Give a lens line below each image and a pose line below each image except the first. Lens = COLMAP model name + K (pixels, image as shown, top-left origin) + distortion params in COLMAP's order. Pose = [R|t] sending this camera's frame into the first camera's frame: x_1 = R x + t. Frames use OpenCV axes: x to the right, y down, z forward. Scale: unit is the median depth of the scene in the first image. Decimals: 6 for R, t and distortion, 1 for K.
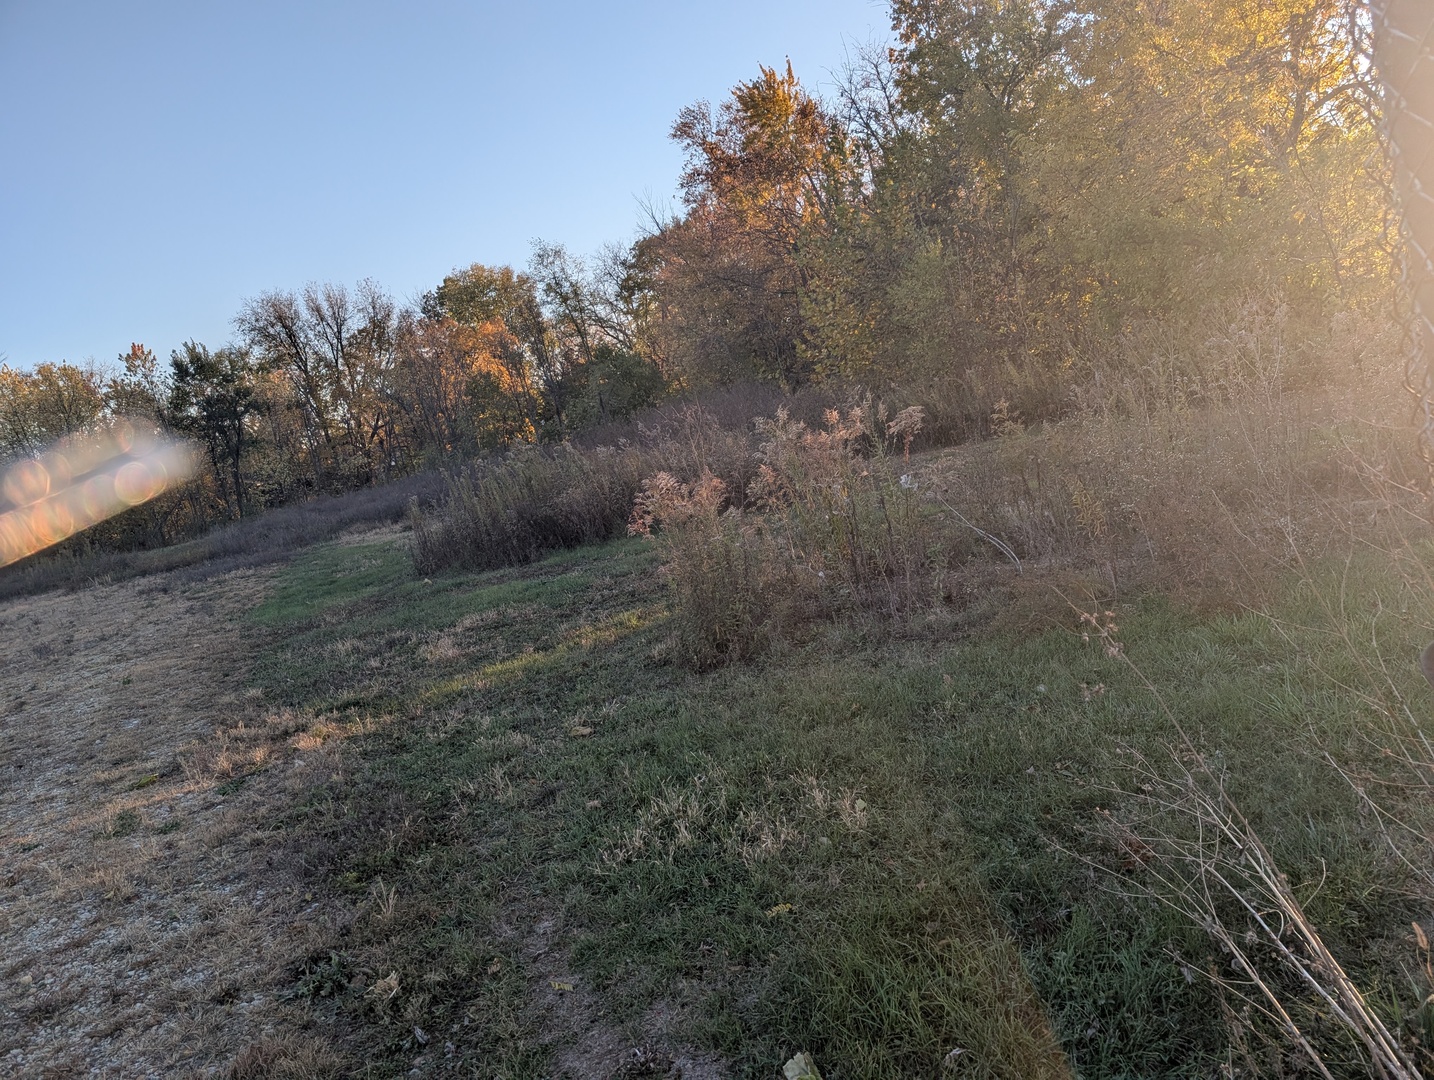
lens RADIAL K [[1042.9, 0, 720.9], [0, 1042.9, 542.7], [0, 0, 1]] dist [0.031853, -0.020772]
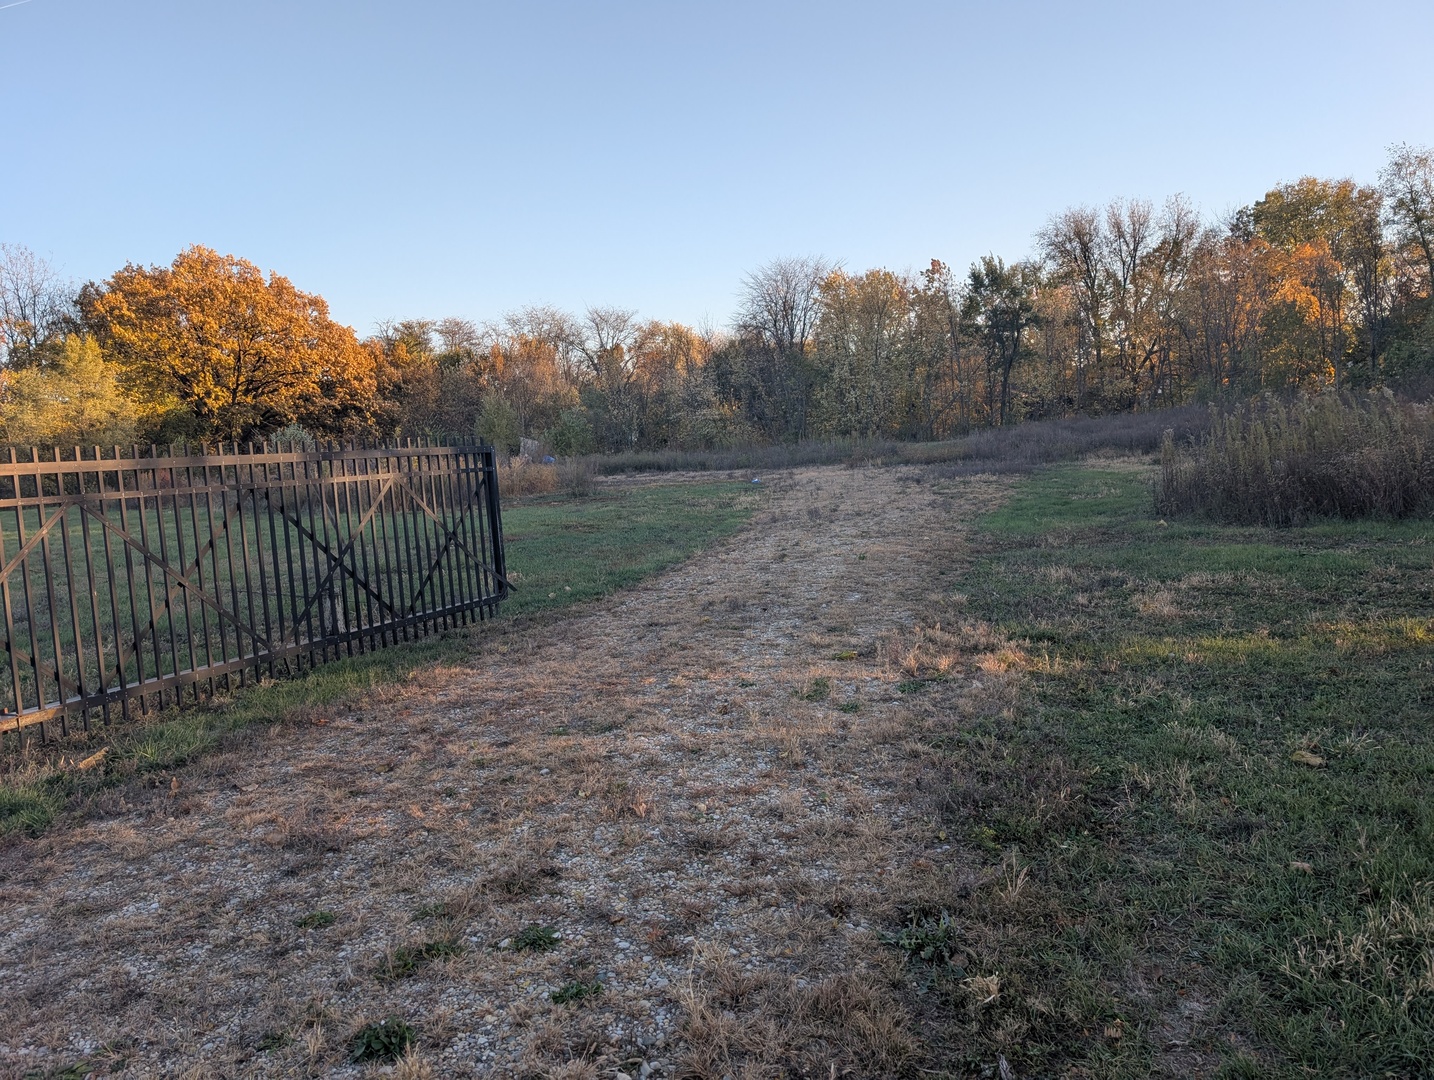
lens RADIAL K [[1038.3, 0, 717.0], [0, 1038.3, 540.0], [0, 0, 1]] dist [0.031206, -0.021145]
pose [[0.756218, 0.215725, -0.617735, -0.006574], [-0.170660, 0.976438, 0.132073, -0.002796], [0.631672, 0.005547, 0.775216, 0.038456]]
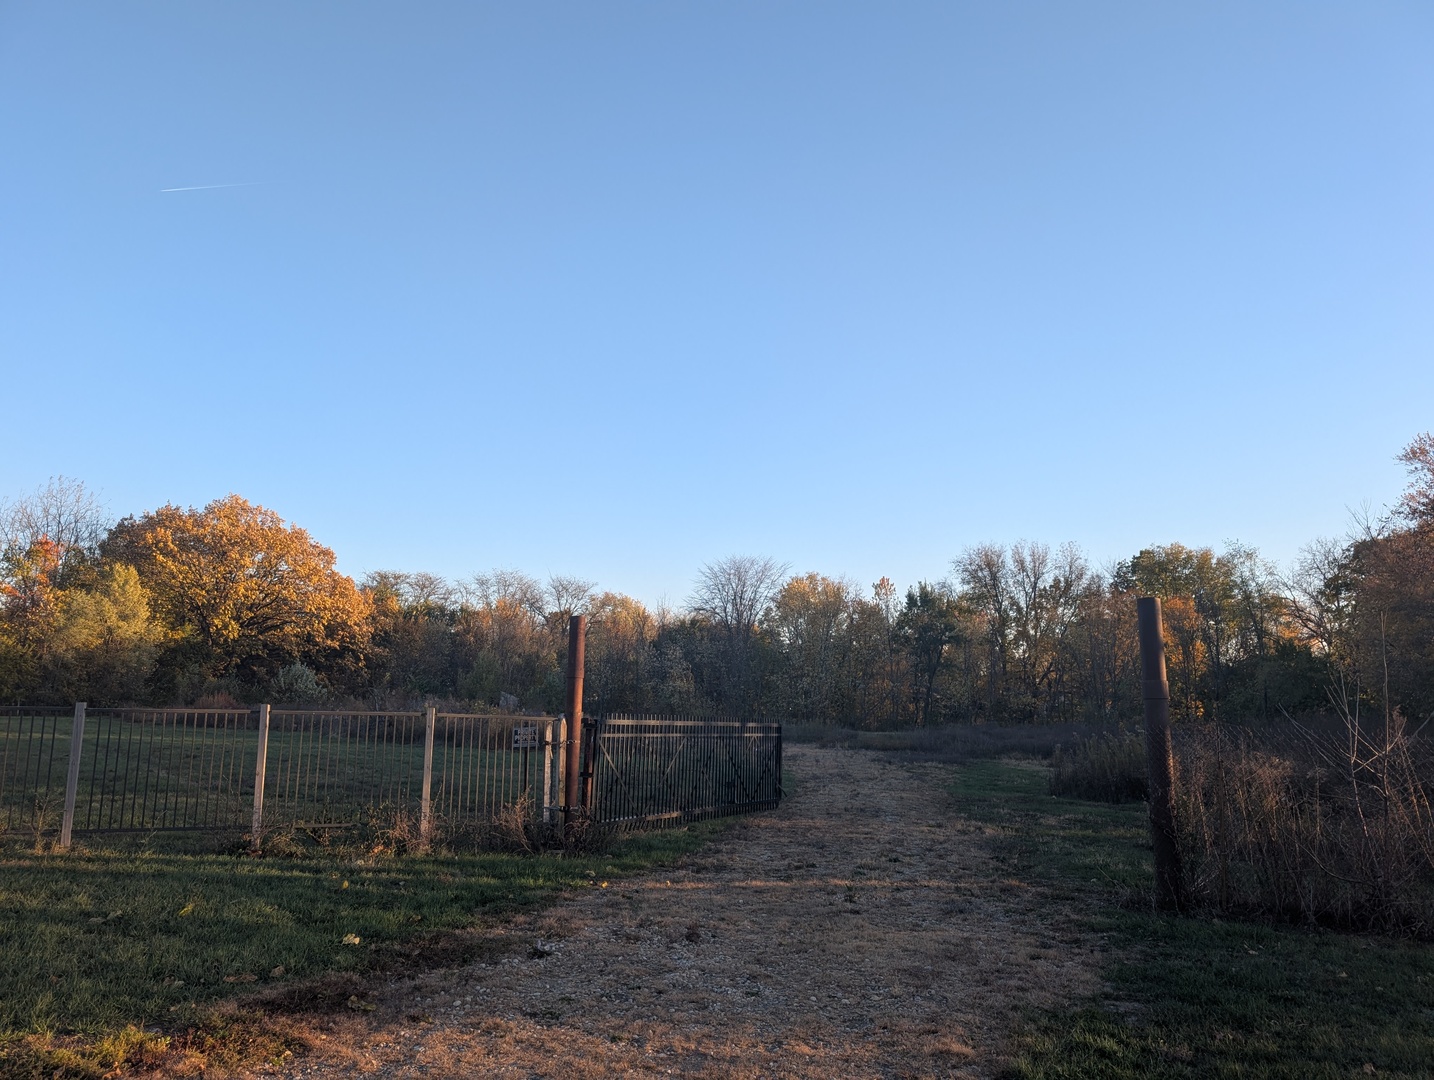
lens RADIAL K [[1038.3, 0, 717.0], [0, 1038.3, 540.0], [0, 0, 1]] dist [0.031206, -0.021145]
pose [[0.790851, 0.136329, -0.596631, 0.216809], [-0.267810, 0.953671, -0.137077, 0.016804], [0.550302, 0.268191, 0.790722, -0.677598]]
